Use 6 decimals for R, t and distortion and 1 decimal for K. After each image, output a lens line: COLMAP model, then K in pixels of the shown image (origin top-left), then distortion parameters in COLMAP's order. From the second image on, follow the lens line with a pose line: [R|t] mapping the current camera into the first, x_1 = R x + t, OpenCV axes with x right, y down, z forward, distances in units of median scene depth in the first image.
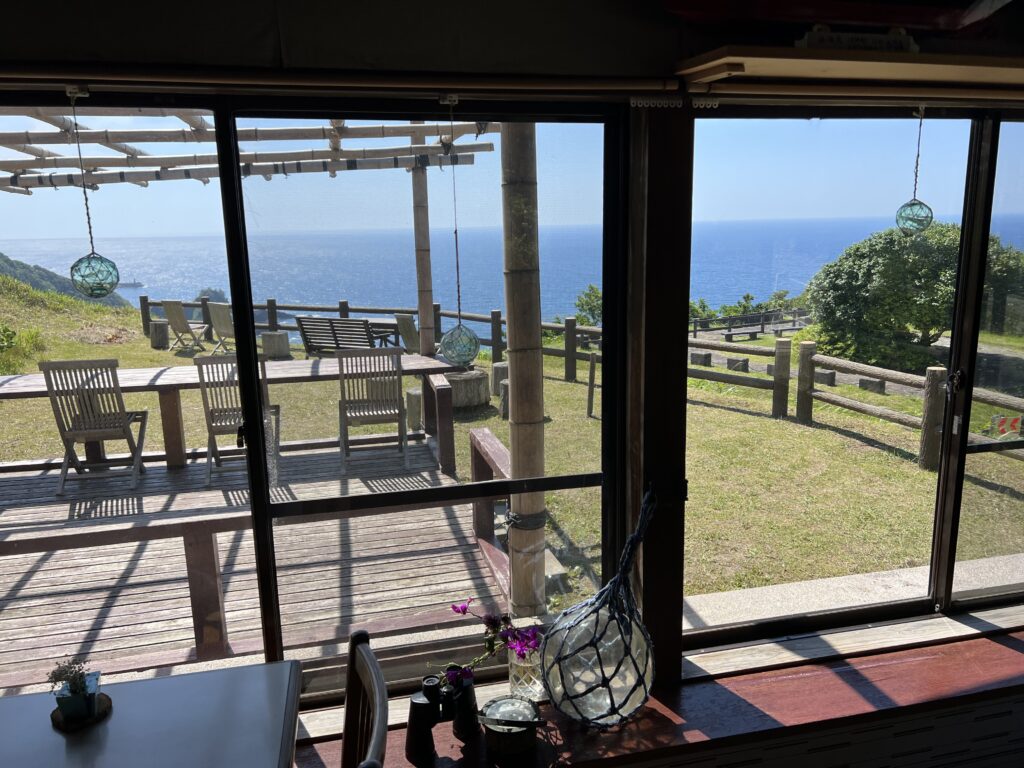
lens RADIAL K [[760.8, 0, 512.0], [0, 760.8, 384.0], [0, 0, 1]] dist [0.066158, -0.066865]
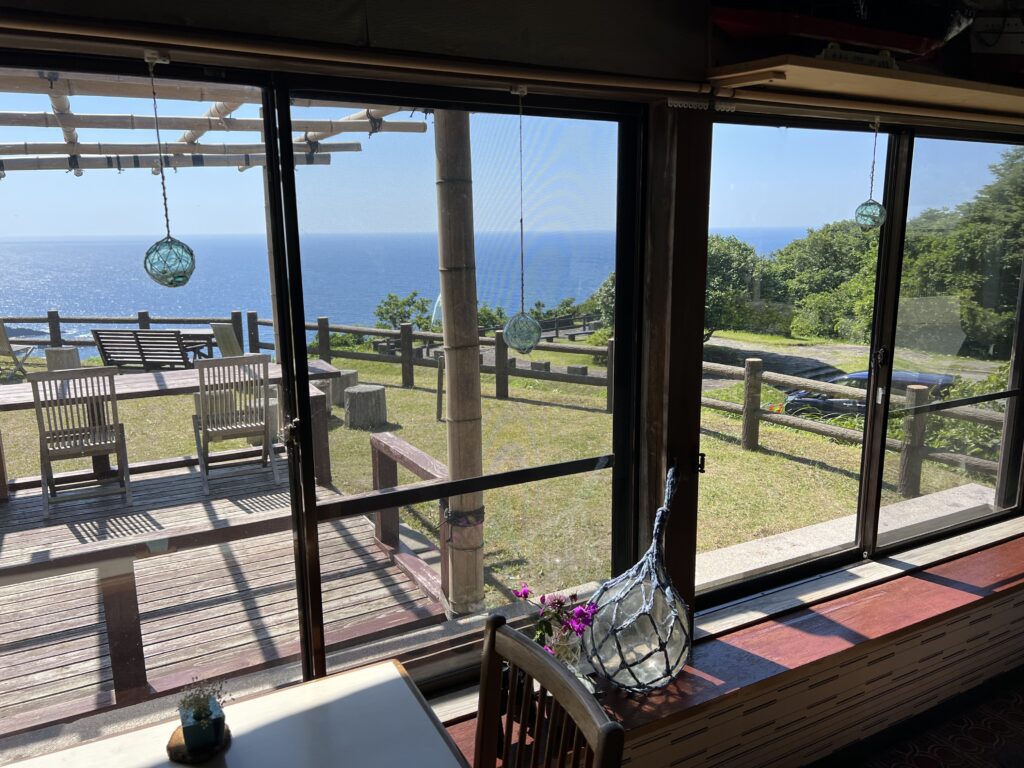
lens RADIAL K [[760.8, 0, 512.0], [0, 760.8, 384.0], [0, 0, 1]] dist [0.066158, -0.066865]
pose [[0.965875, -0.041735, 0.255624, -0.115941], [0.044561, 0.998993, -0.005272, 0.007669], [-0.255147, 0.016483, 0.966762, 0.007271]]
